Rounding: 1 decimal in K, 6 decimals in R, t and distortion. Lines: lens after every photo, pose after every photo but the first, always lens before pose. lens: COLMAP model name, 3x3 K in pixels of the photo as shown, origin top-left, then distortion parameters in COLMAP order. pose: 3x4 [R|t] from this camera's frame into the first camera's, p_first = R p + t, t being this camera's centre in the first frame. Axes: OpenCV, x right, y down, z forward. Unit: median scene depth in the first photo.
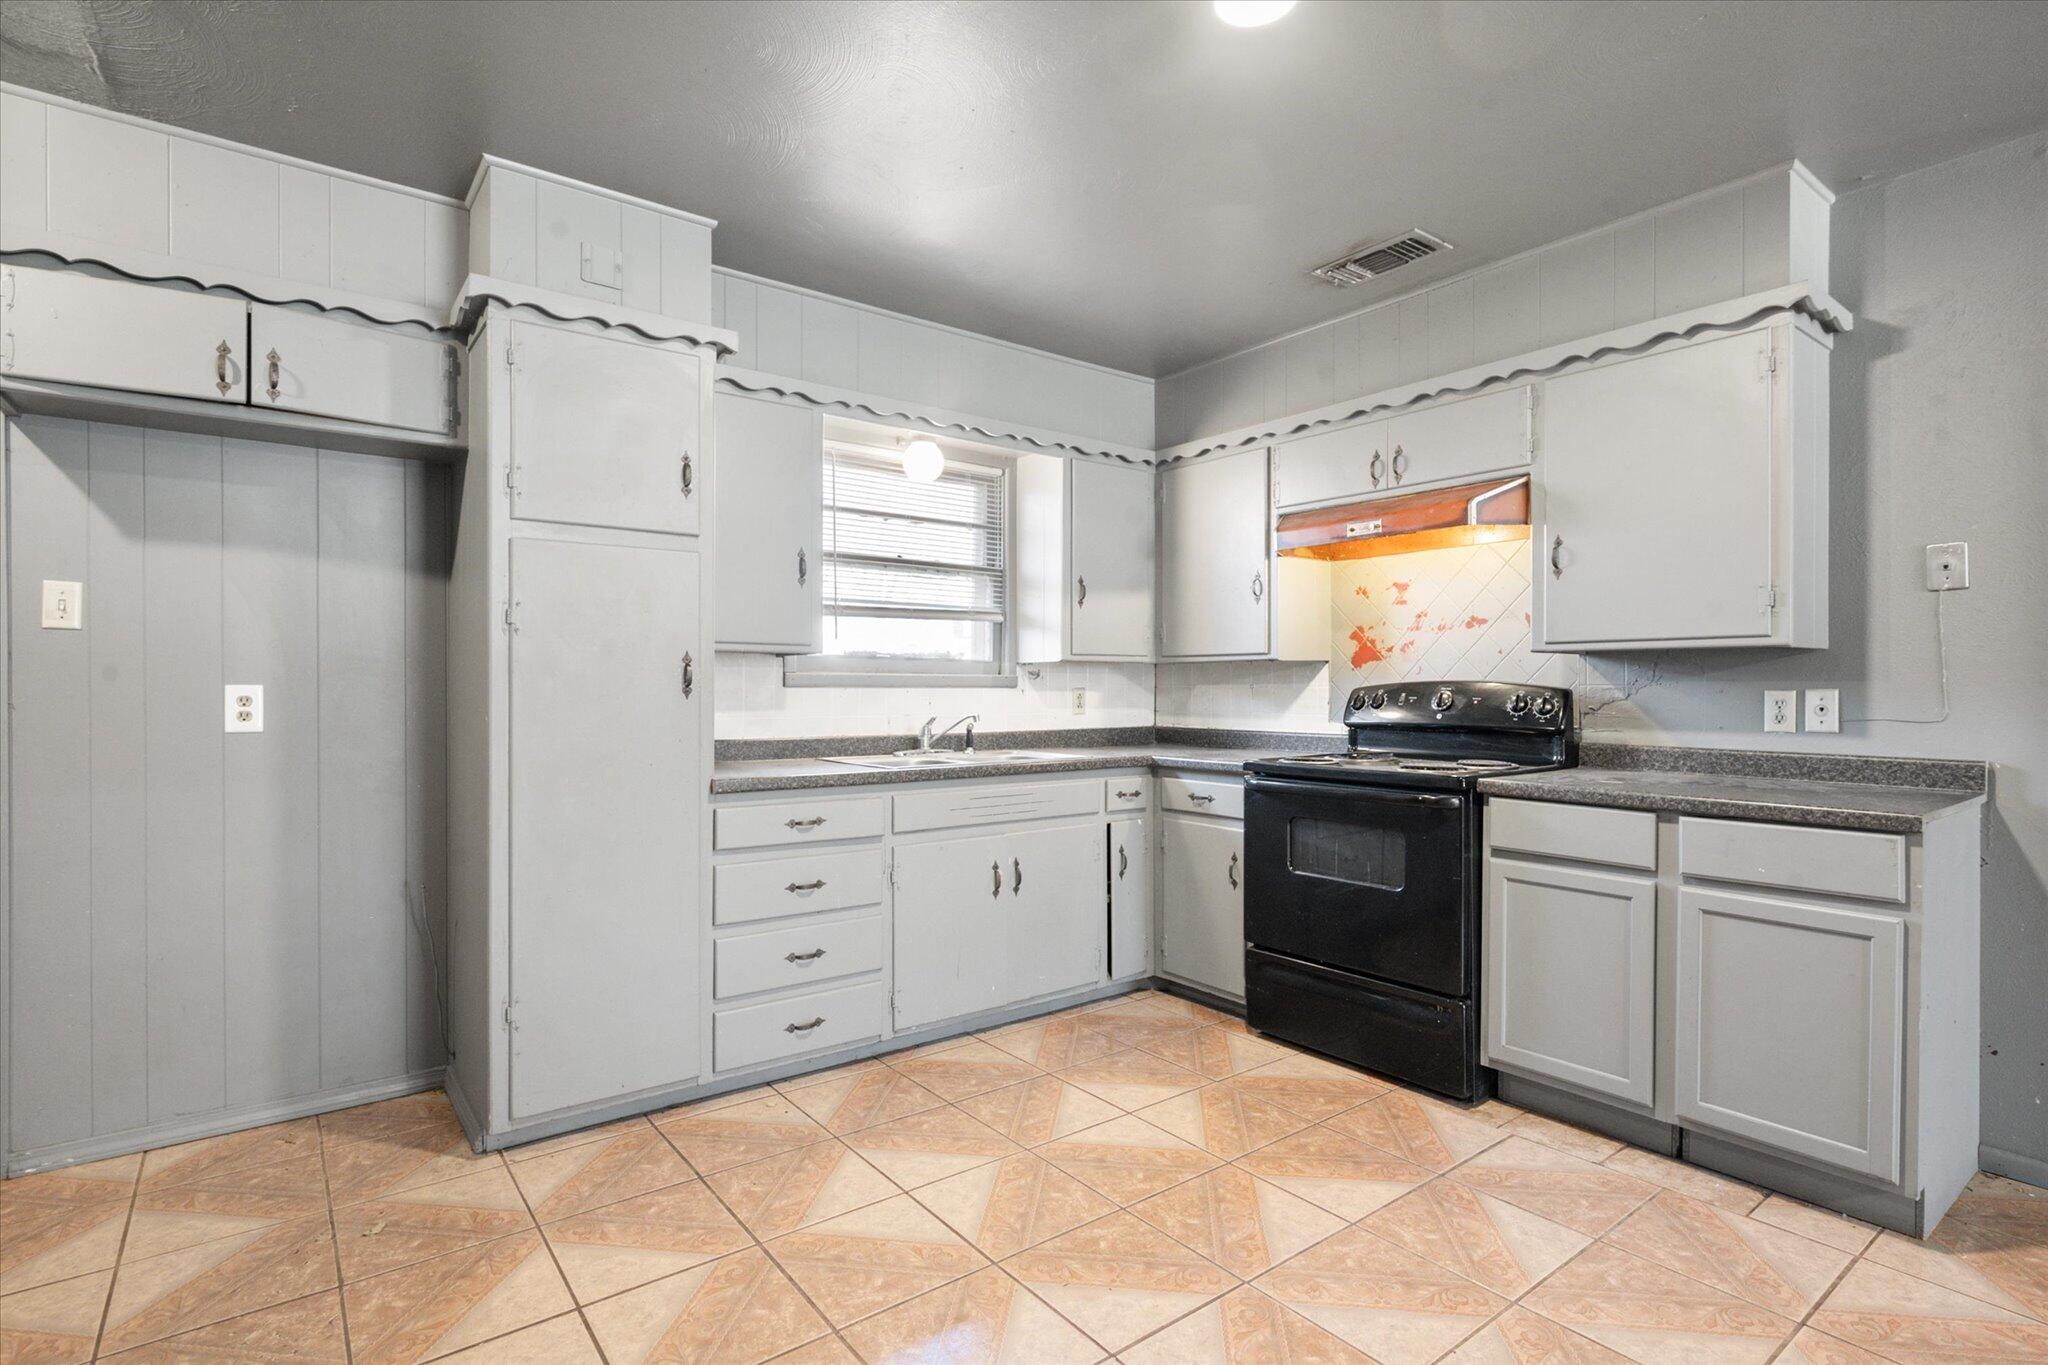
lens RADIAL K [[998.1, 0, 1006.9], [0, 998.1, 688.8], [0, 0, 1]] dist [-0.001170, -0.001592]
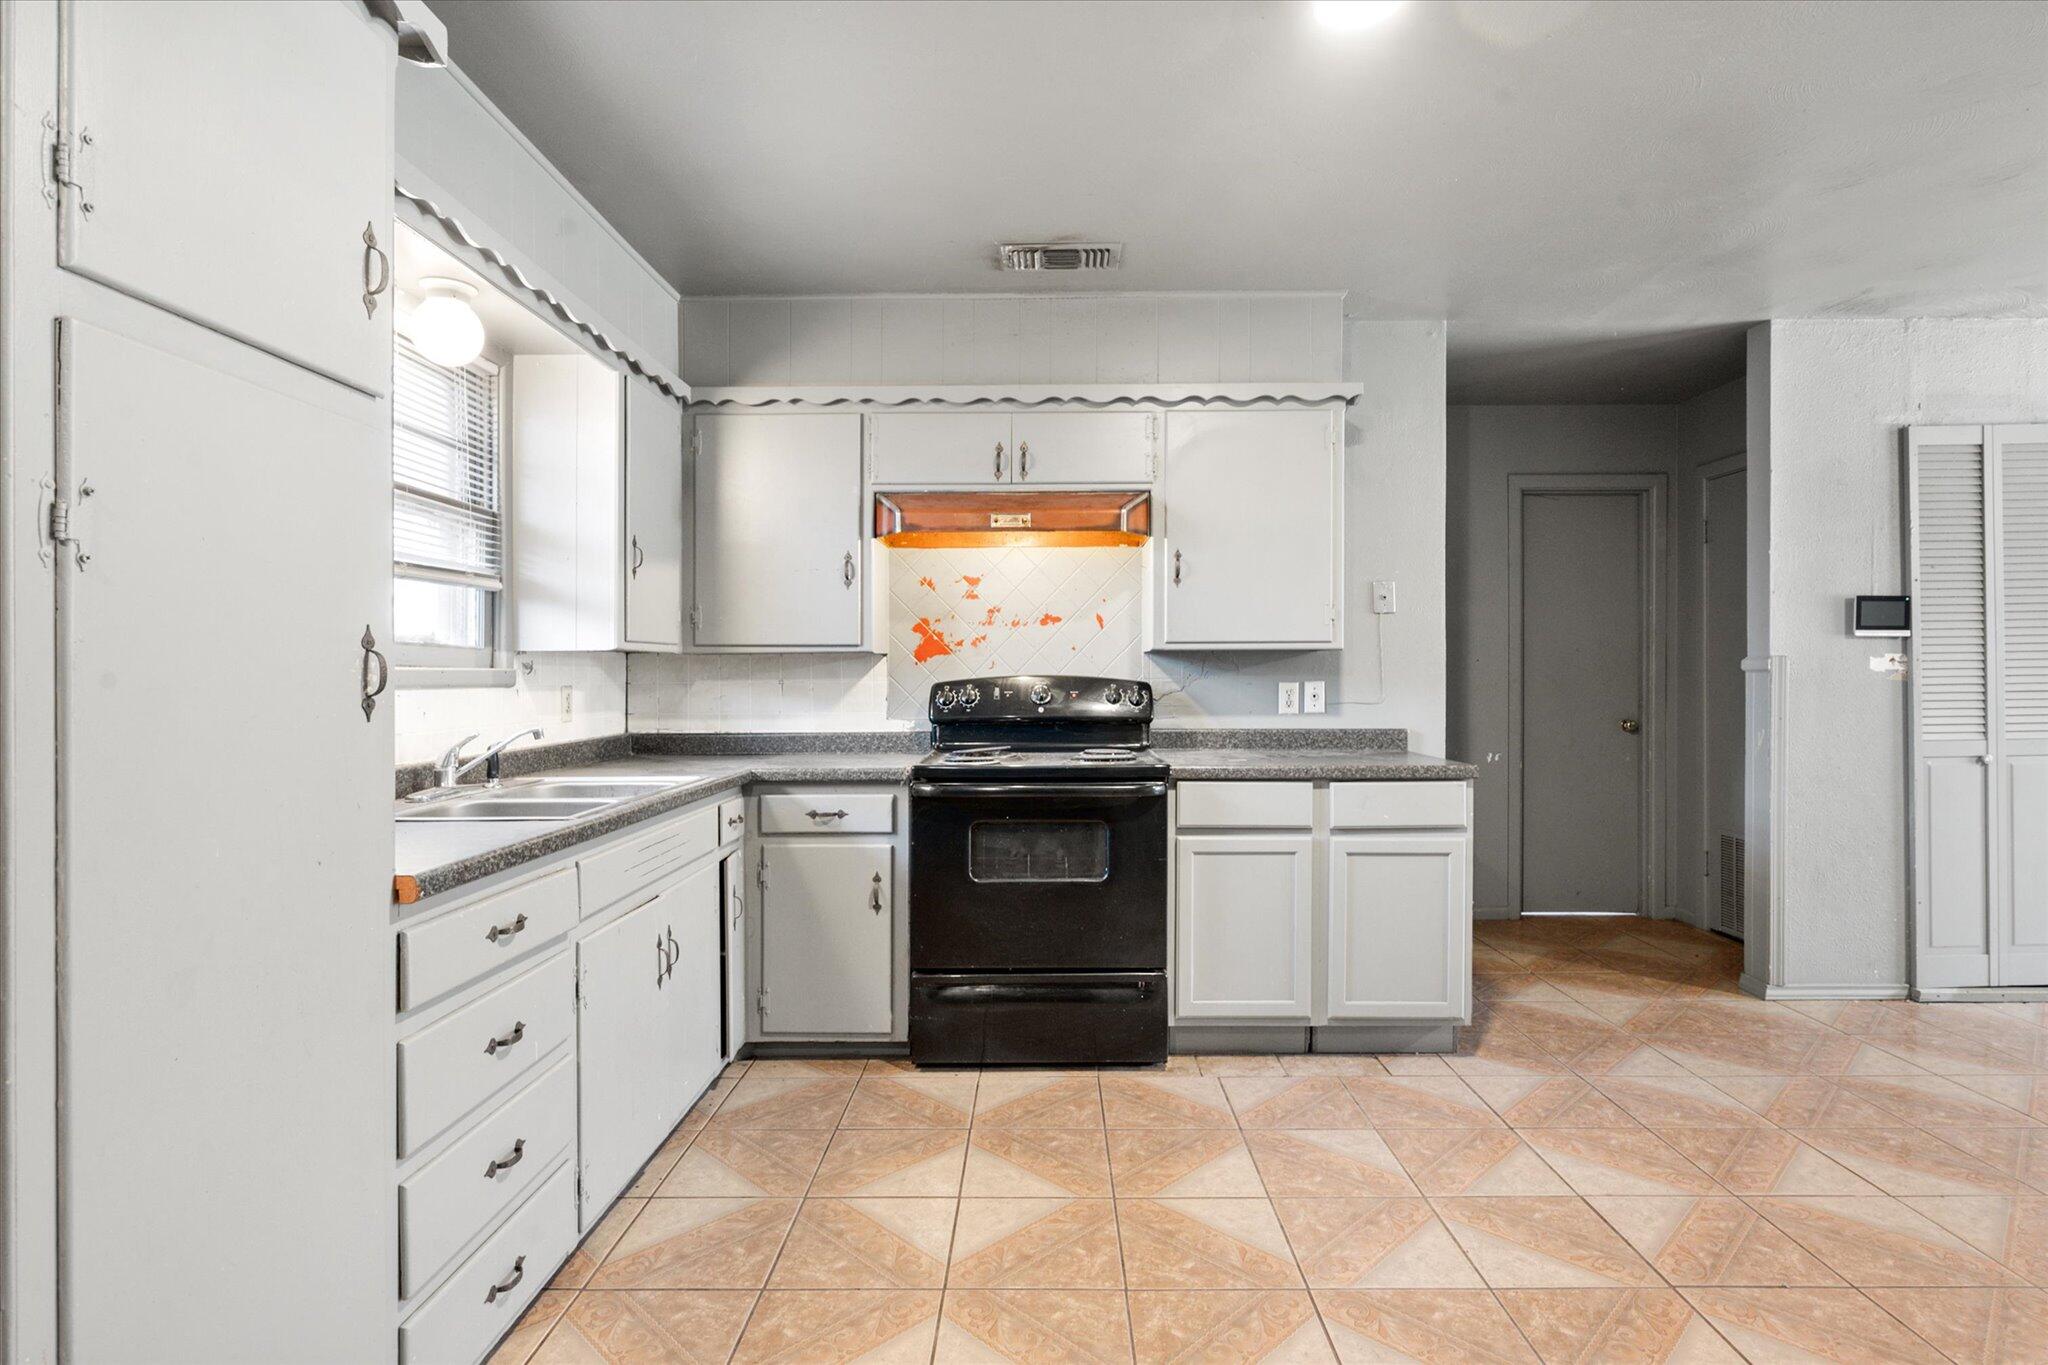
lens RADIAL K [[1051.8, 0, 1033.2], [0, 1051.8, 680.0], [0, 0, 1]] dist [-0.002044, 0.000118]
pose [[0.605355, -0.007820, 0.795918, -0.496711], [0.006494, 0.999967, 0.004885, -0.009868], [-0.795929, 0.002212, 0.605385, 0.388702]]
